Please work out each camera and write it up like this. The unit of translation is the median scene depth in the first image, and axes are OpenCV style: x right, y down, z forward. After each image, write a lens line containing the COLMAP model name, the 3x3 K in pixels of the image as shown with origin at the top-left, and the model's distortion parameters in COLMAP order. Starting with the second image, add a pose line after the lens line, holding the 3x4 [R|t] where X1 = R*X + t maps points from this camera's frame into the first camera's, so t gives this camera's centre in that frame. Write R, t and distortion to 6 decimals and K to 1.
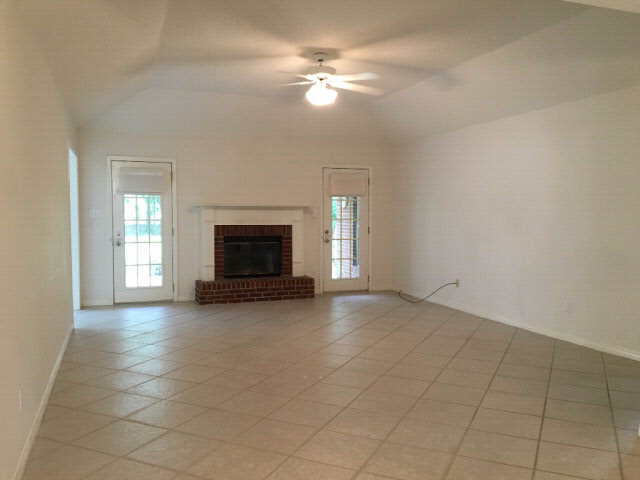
lens RADIAL K [[550.5, 0, 320.0], [0, 550.5, 240.0], [0, 0, 1]] dist [0.095493, -0.111086]
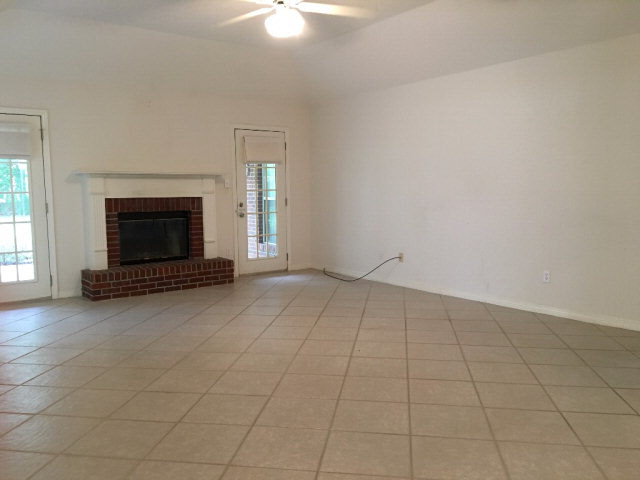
lens RADIAL K [[550.5, 0, 320.0], [0, 550.5, 240.0], [0, 0, 1]] dist [0.095493, -0.111086]
pose [[0.958911, -0.038543, 0.281076, -0.122025], [0.026270, 0.998535, 0.047306, 0.002664], [-0.282488, -0.037979, 0.958519, 0.154309]]
